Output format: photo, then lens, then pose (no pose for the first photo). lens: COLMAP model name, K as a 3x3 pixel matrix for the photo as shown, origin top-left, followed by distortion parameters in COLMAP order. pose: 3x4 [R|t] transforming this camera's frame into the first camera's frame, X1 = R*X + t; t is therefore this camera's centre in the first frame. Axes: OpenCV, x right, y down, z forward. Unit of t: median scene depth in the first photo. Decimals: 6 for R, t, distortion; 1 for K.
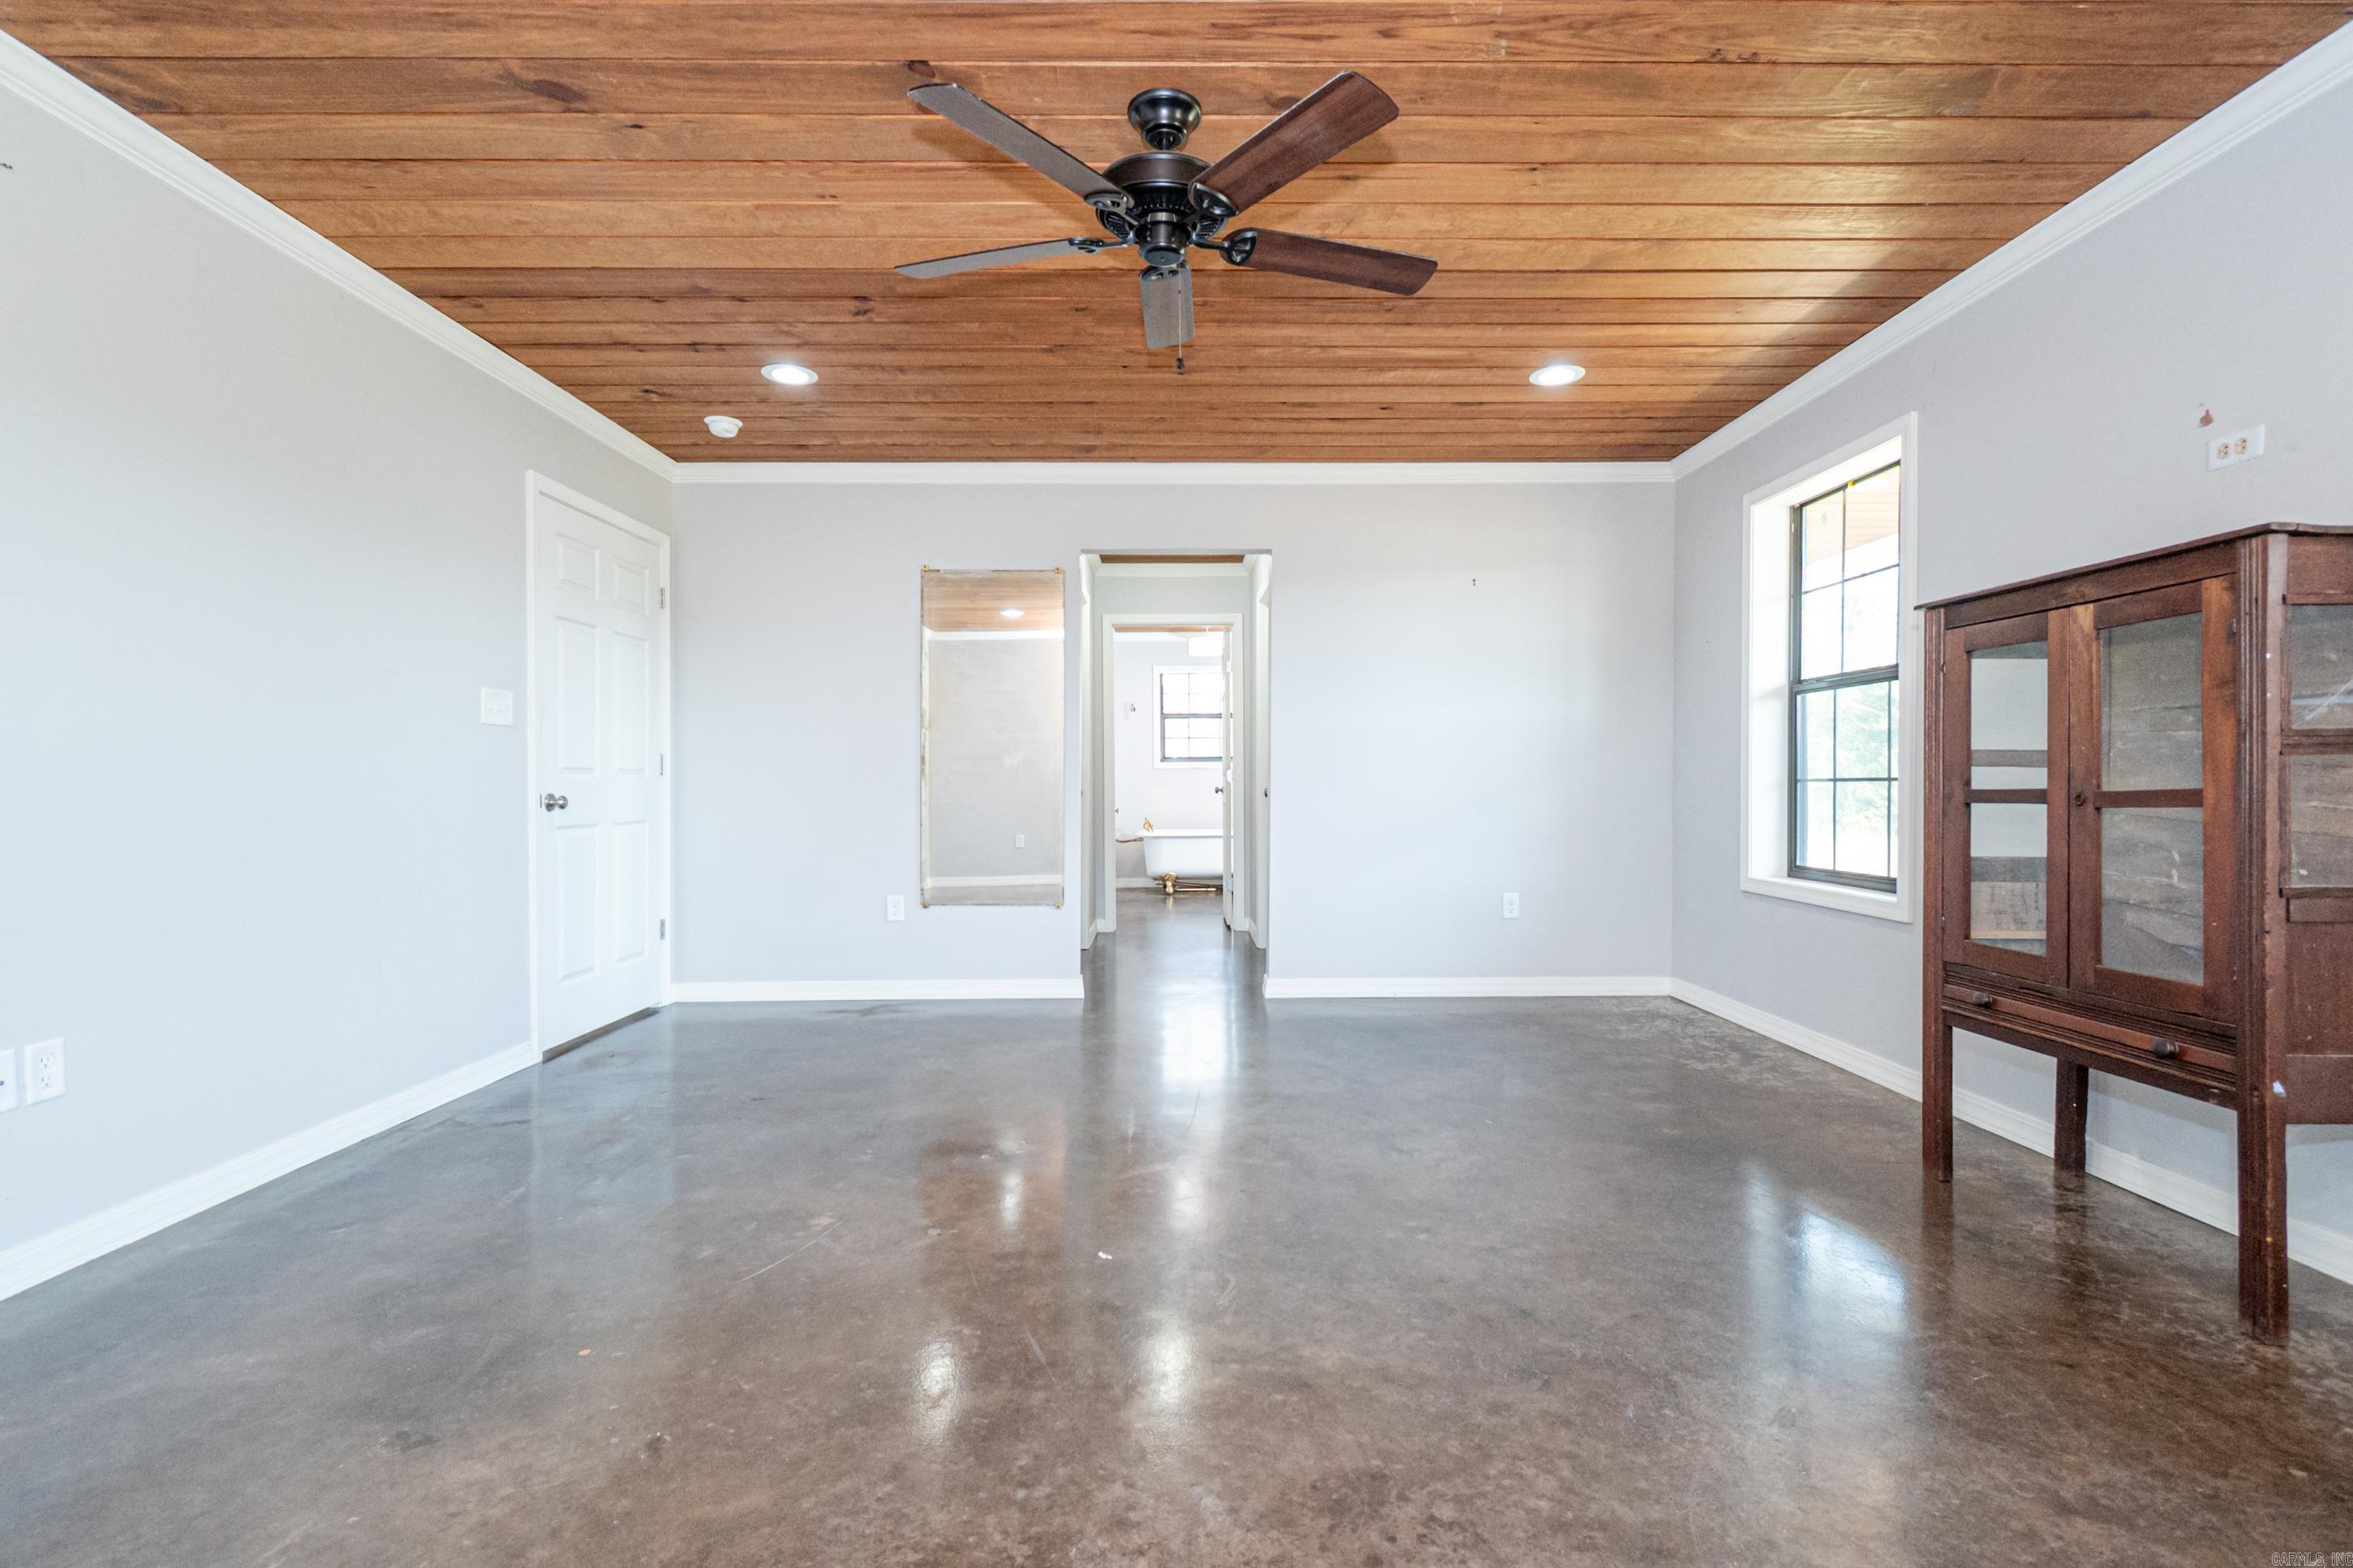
lens RADIAL K [[1084.8, 0, 1176.5], [0, 1084.8, 784.0], [0, 0, 1]] dist [-0.000171, -0.000006]
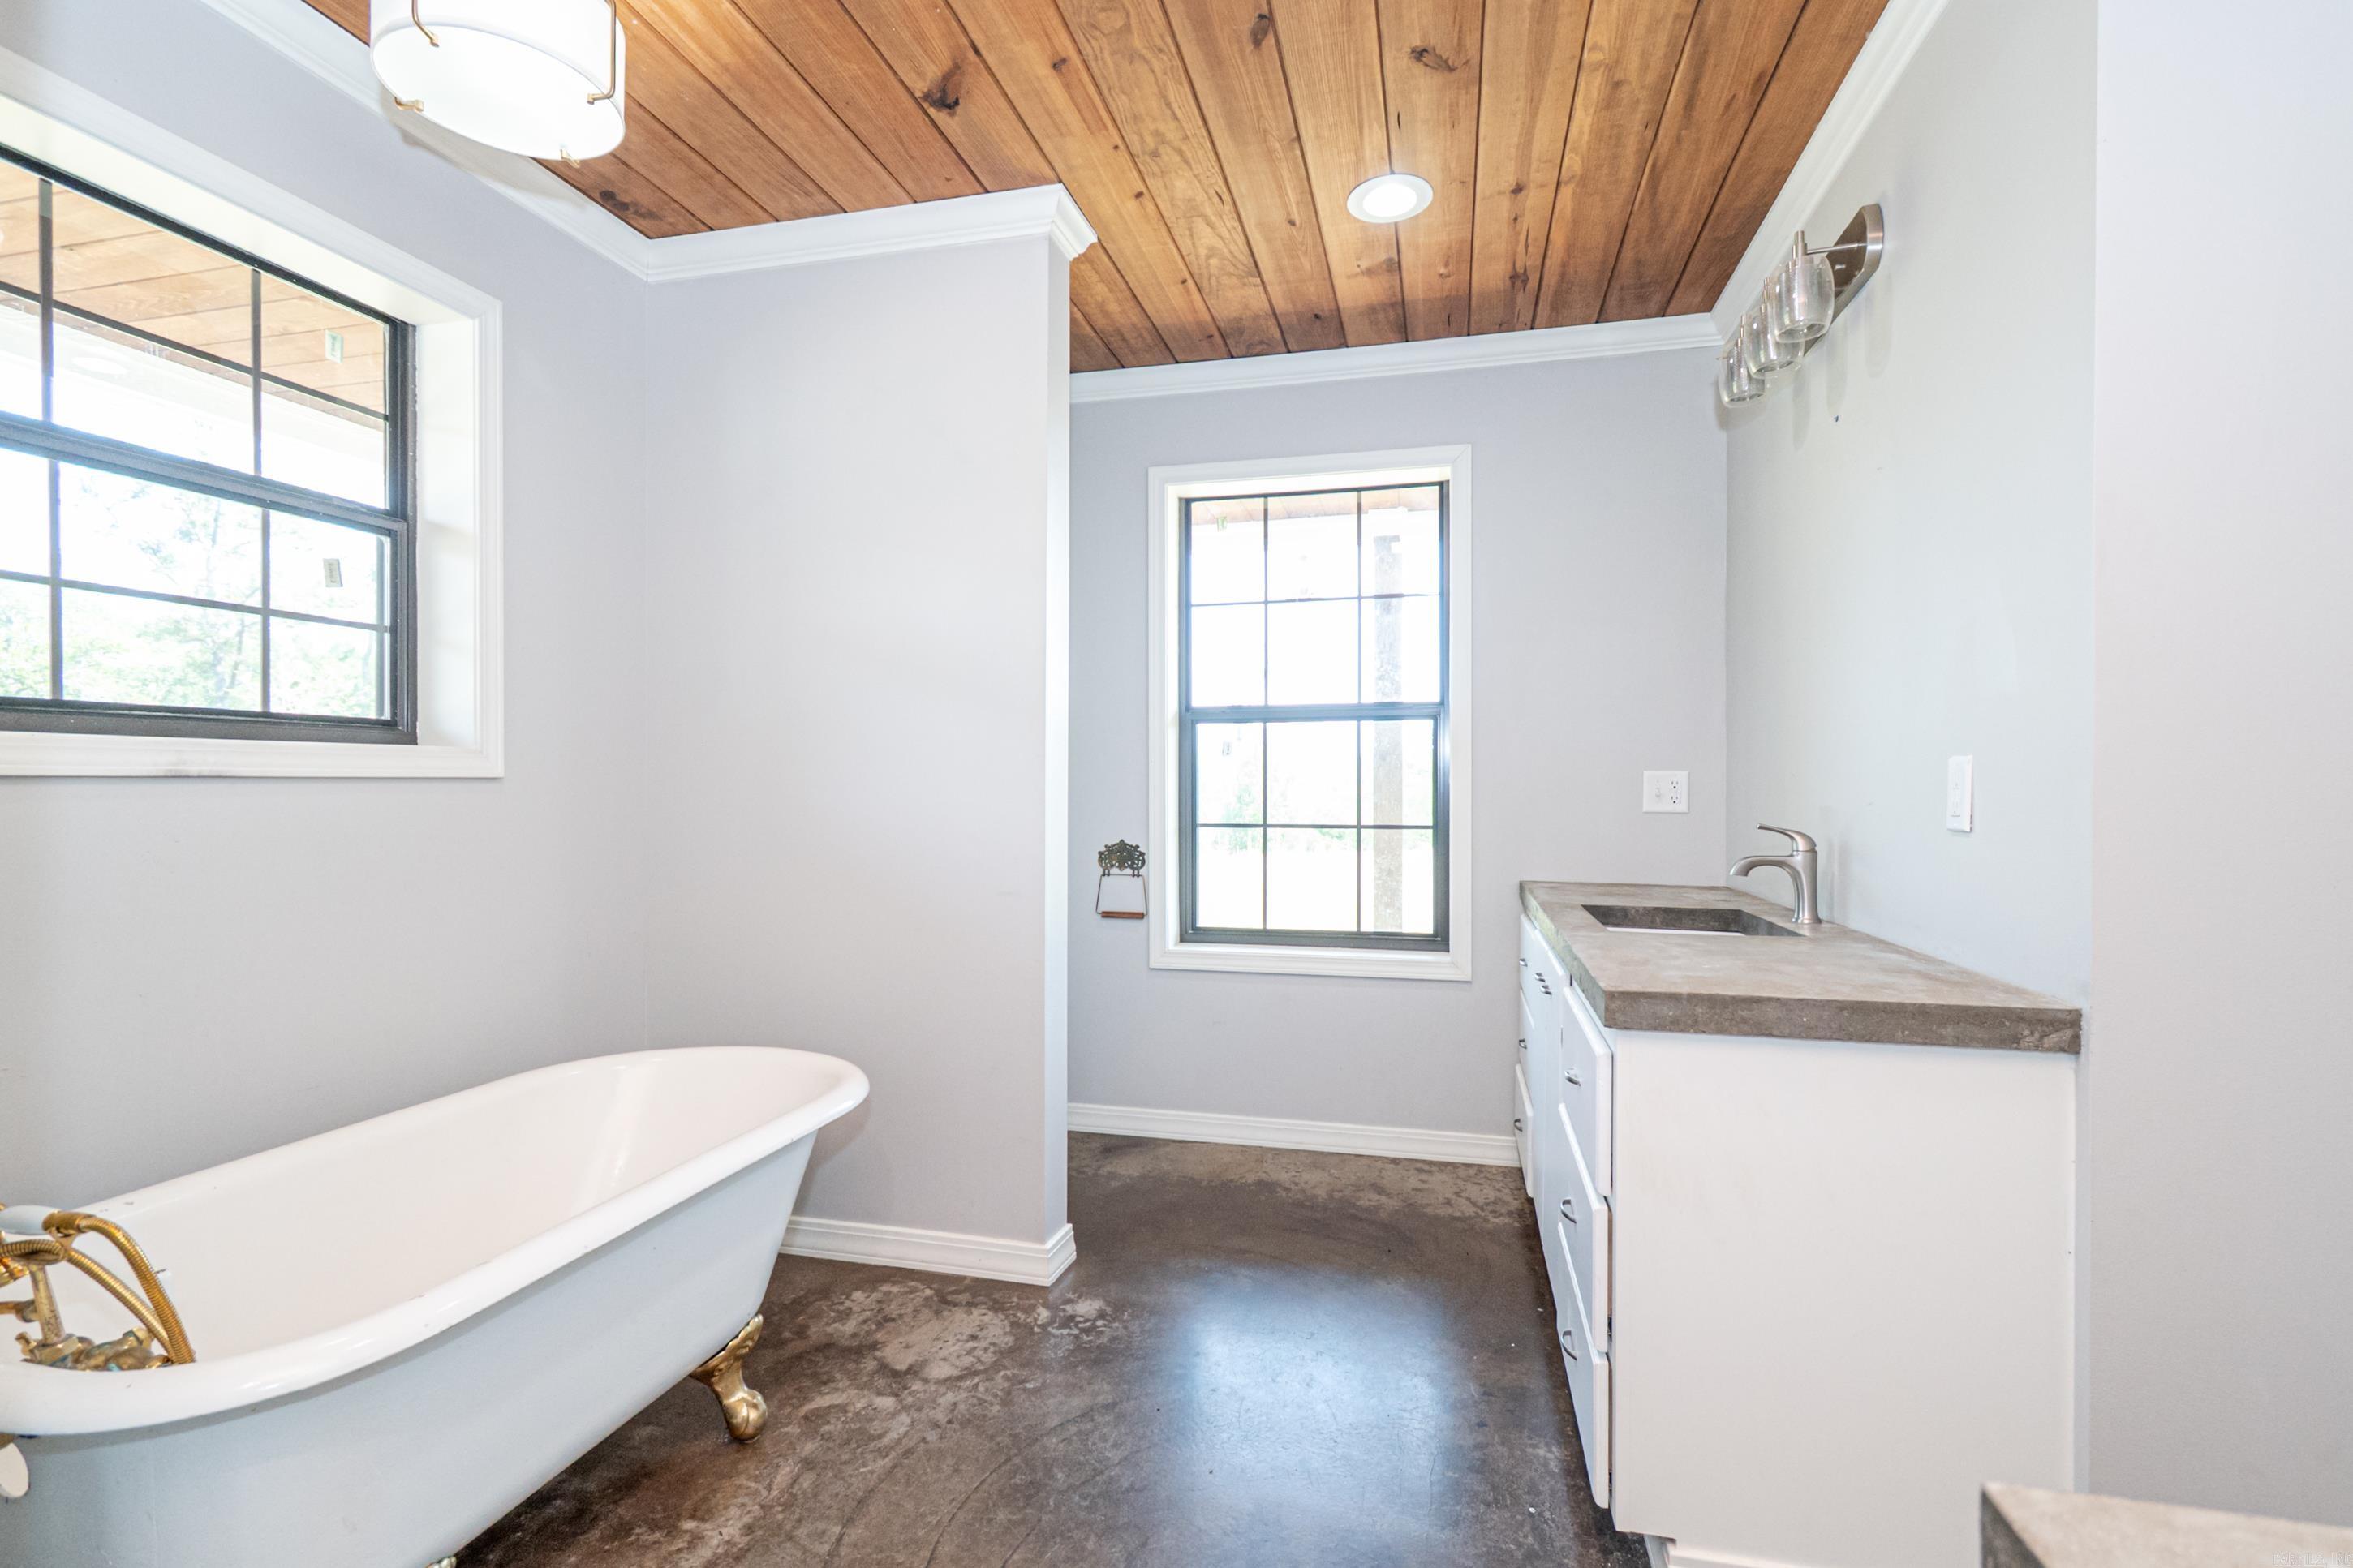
lens RADIAL K [[1084.8, 0, 1176.5], [0, 1084.8, 784.0], [0, 0, 1]] dist [-0.000171, -0.000006]
pose [[0.248843, -0.007388, 0.968516, -0.265101], [0.012224, 0.999915, 0.004487, -0.043055], [-0.968467, 0.010722, 0.248912, 0.846056]]
